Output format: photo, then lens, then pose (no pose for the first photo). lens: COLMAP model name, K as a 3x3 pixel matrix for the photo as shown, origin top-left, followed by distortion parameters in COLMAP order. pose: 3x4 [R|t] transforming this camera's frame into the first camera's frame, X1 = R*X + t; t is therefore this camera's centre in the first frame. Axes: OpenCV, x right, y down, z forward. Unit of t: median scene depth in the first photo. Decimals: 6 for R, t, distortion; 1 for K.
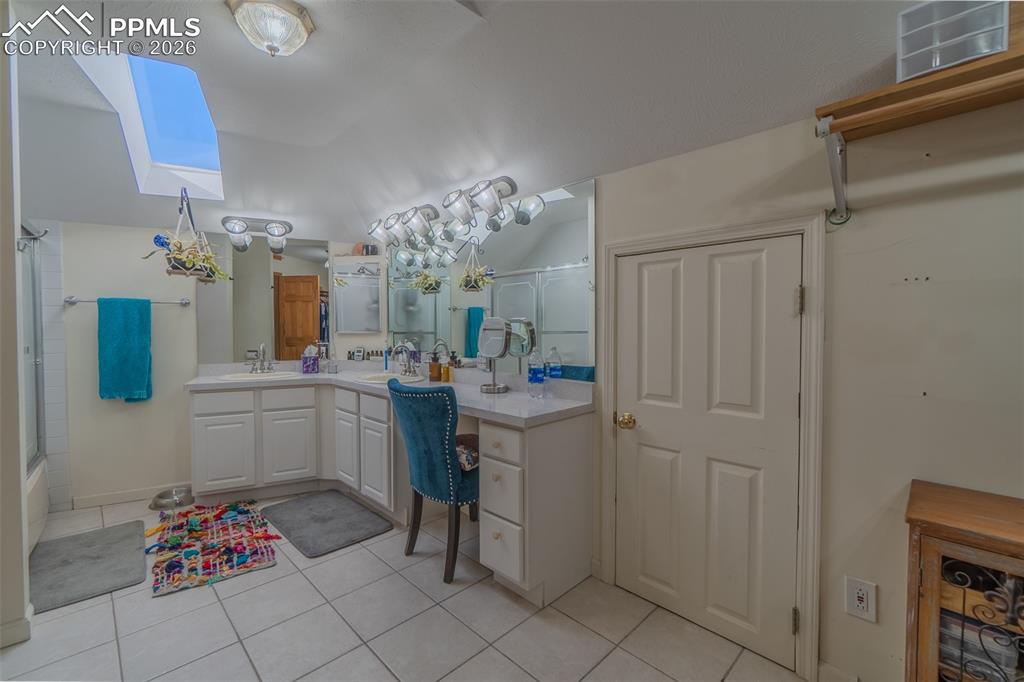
lens RADIAL K [[438.0, 0, 505.1], [0, 438.0, 336.4], [0, 0, 1]] dist [-0.005222, 0.001358]
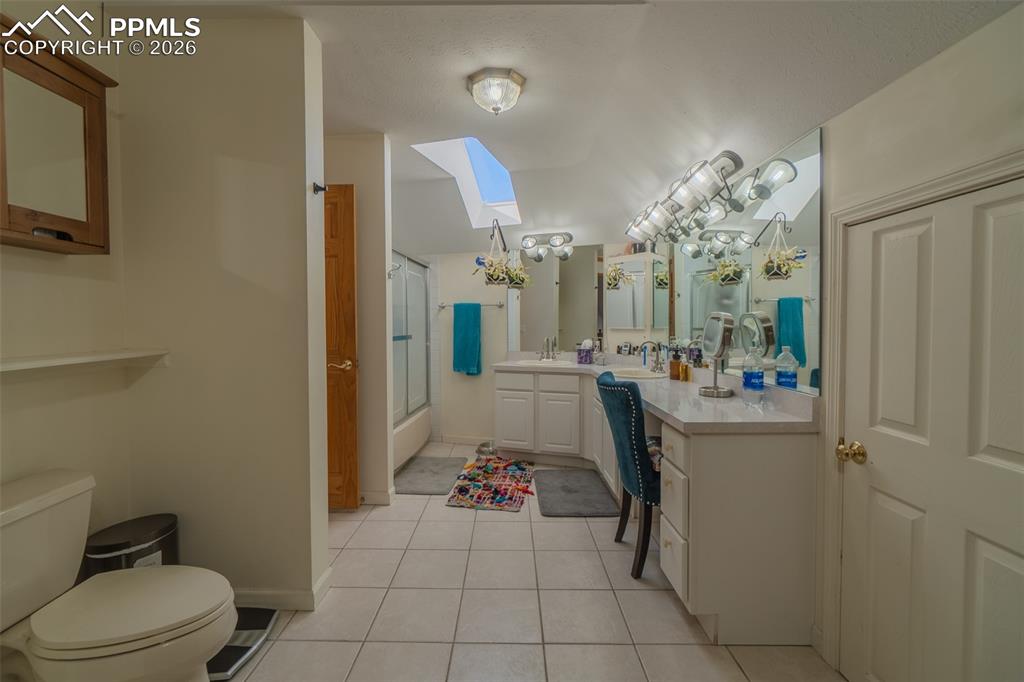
lens RADIAL K [[447.1, 0, 505.8], [0, 447.1, 335.7], [0, 0, 1]] dist [-0.006743, 0.000340]
pose [[0.706477, 0.019679, -0.707462, 0.282871], [-0.014805, 0.999806, 0.013026, -0.000391], [0.707581, 0.001271, 0.706631, 0.051439]]
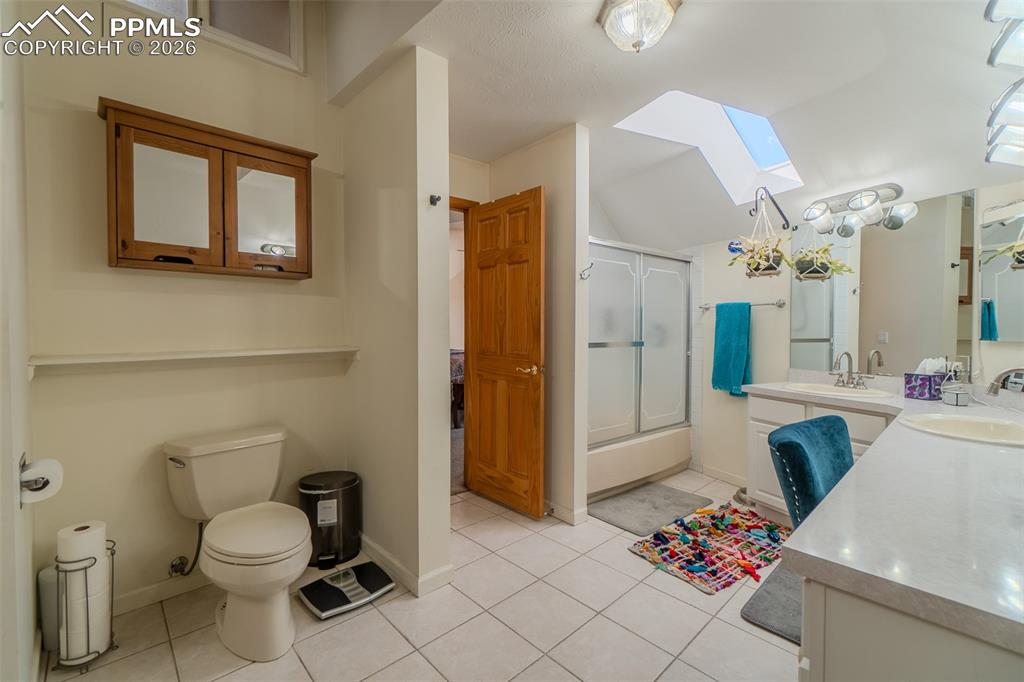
lens RADIAL K [[444.1, 0, 502.9], [0, 444.1, 336.9], [0, 0, 1]] dist [-0.003091, 0.000503]
pose [[-0.032004, 0.024100, -0.999197, 0.309621], [-0.026548, 0.999336, 0.024953, -0.013249], [0.999135, 0.027325, -0.031343, 0.477640]]
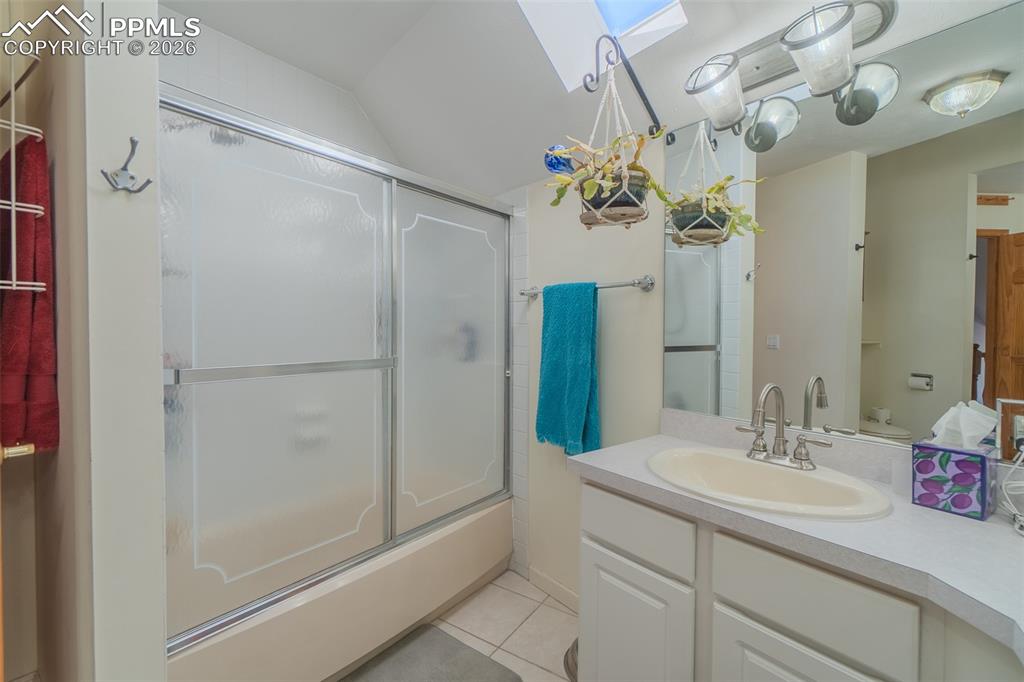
lens RADIAL K [[447.1, 0, 505.8], [0, 447.1, 335.7], [0, 0, 1]] dist [-0.006743, 0.000340]
pose [[0.196925, 0.021015, -0.980193, -0.291054], [-0.029716, 0.999439, 0.015457, -0.023107], [0.979968, 0.026084, 0.197439, 0.844105]]
